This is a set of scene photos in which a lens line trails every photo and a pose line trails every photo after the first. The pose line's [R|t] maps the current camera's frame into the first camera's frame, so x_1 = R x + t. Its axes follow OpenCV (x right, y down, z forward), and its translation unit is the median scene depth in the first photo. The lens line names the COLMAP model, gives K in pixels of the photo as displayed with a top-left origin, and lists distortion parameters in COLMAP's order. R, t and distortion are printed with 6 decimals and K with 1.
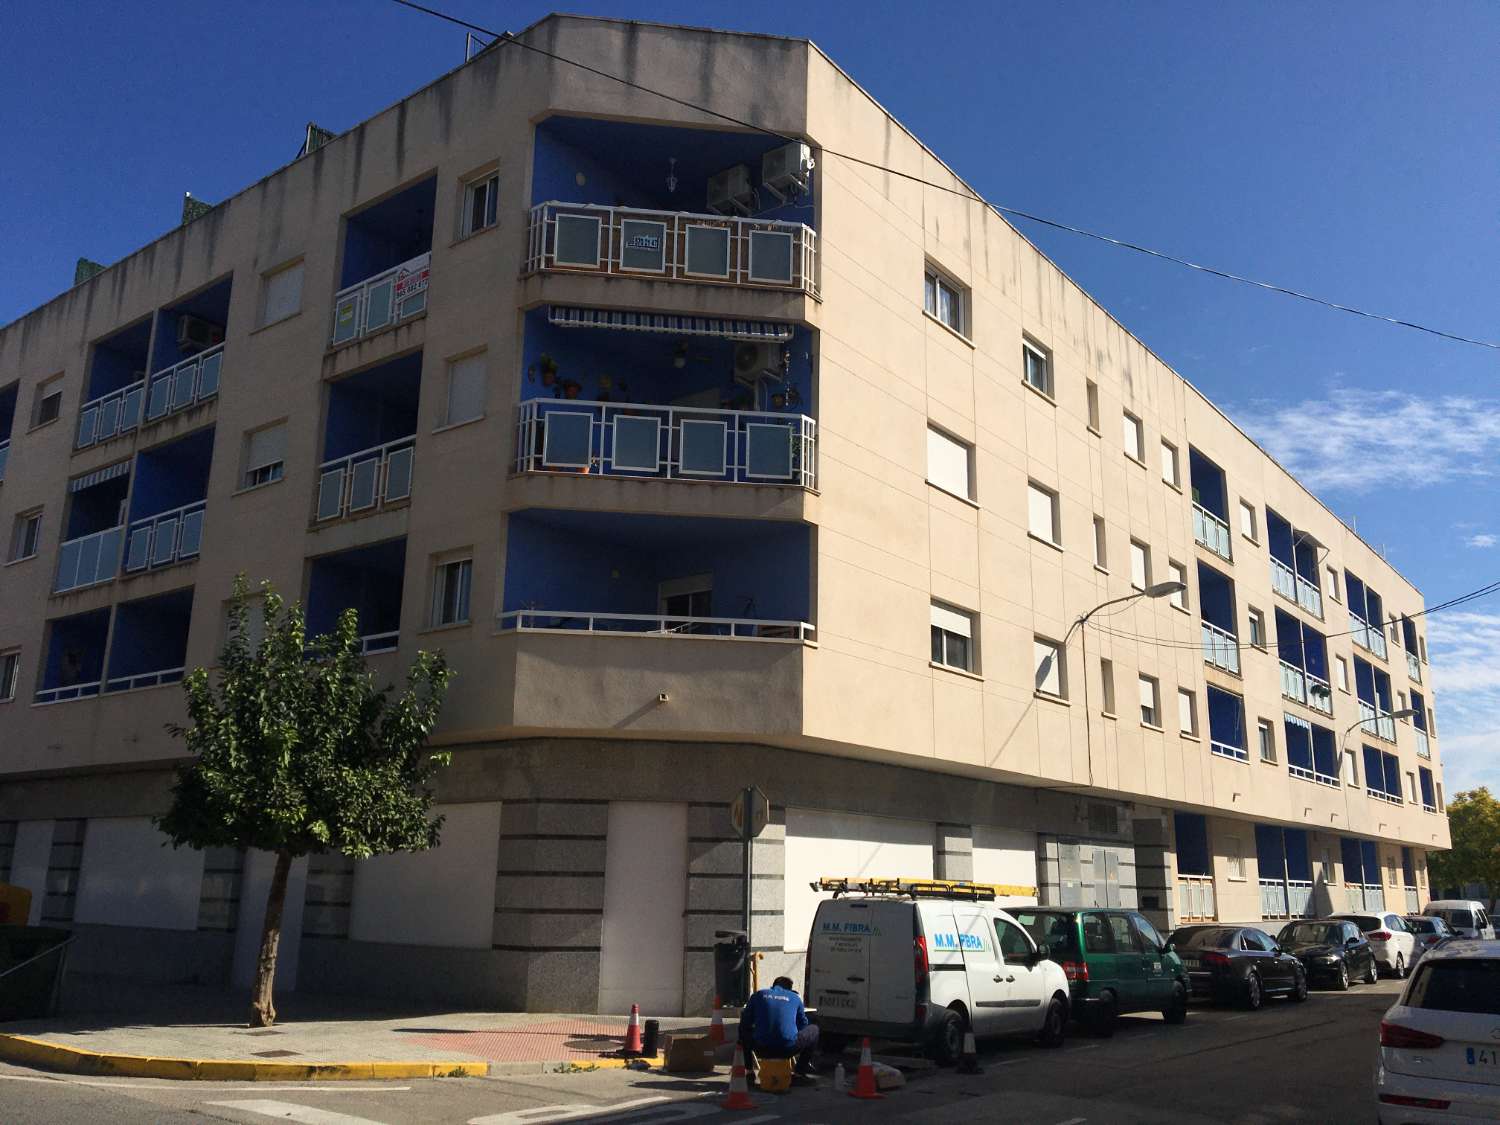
lens RADIAL K [[1258.0, 0, 759.1], [0, 1258.0, 561.2], [0, 0, 1]] dist [0.085255, -0.157290]
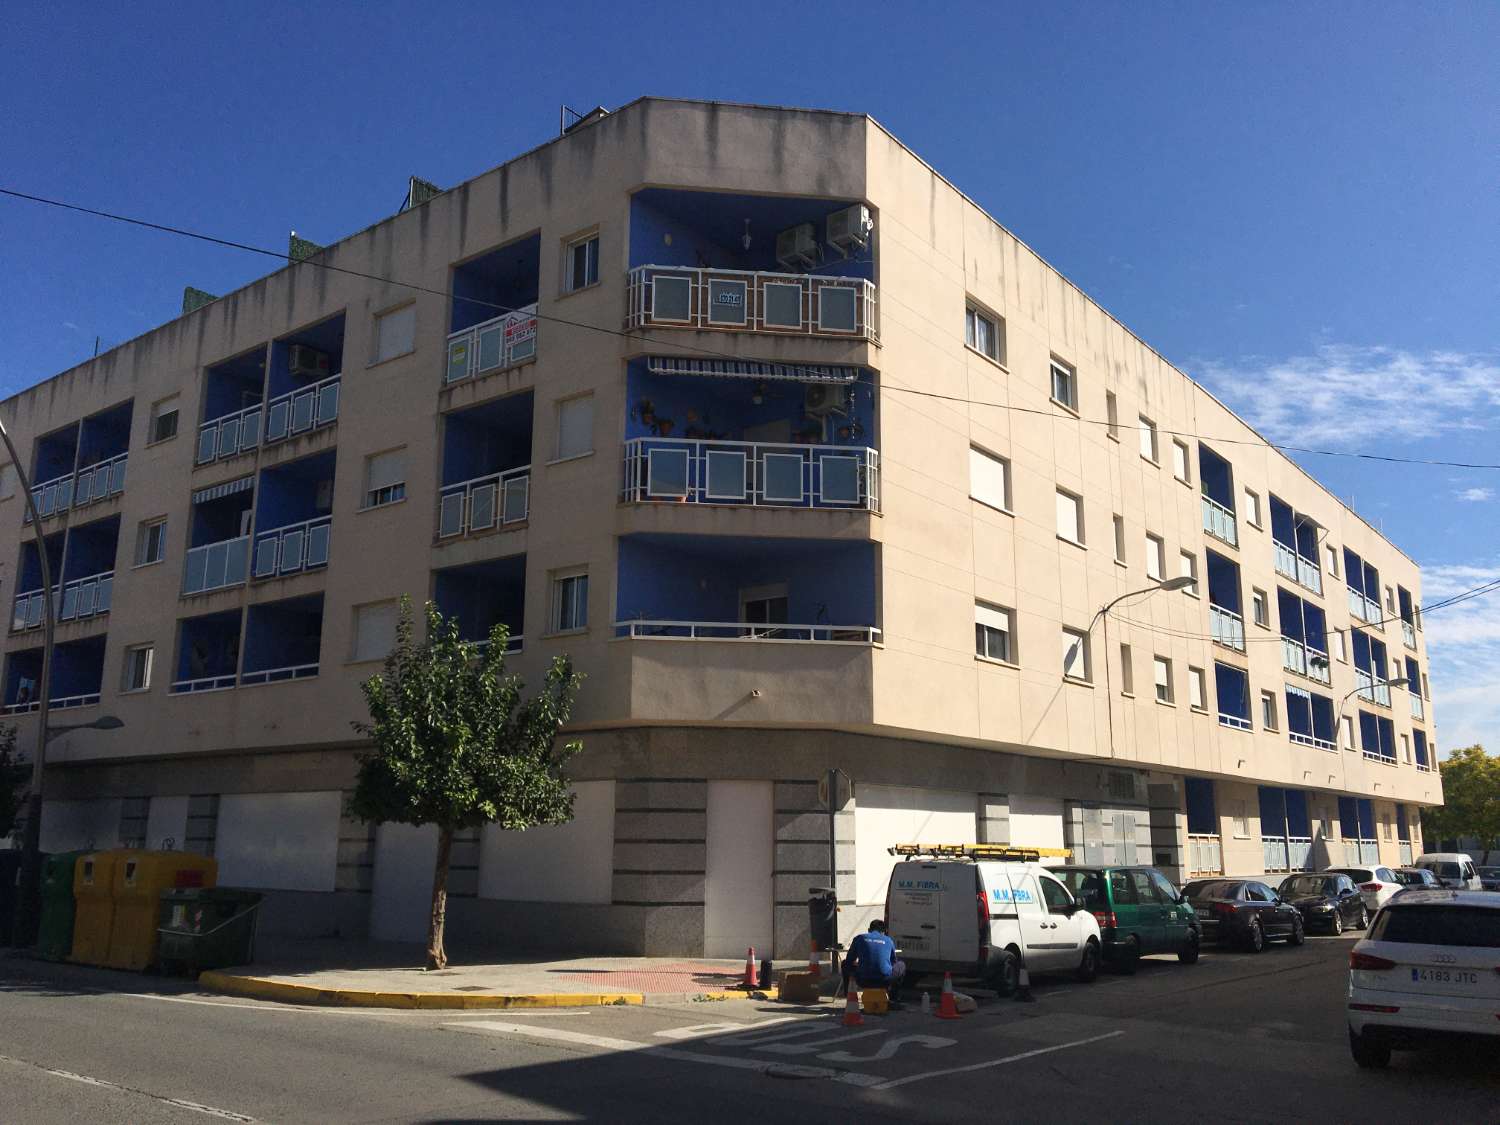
lens RADIAL K [[1258.4, 0, 750.0], [0, 1258.4, 562.5], [0, 0, 1]] dist [0.081967, -0.162511]
pose [[0.999893, -0.011322, -0.009249, -0.058897], [0.011620, 0.999394, 0.032816, -0.045475], [0.008872, -0.032920, 0.999419, -0.151676]]
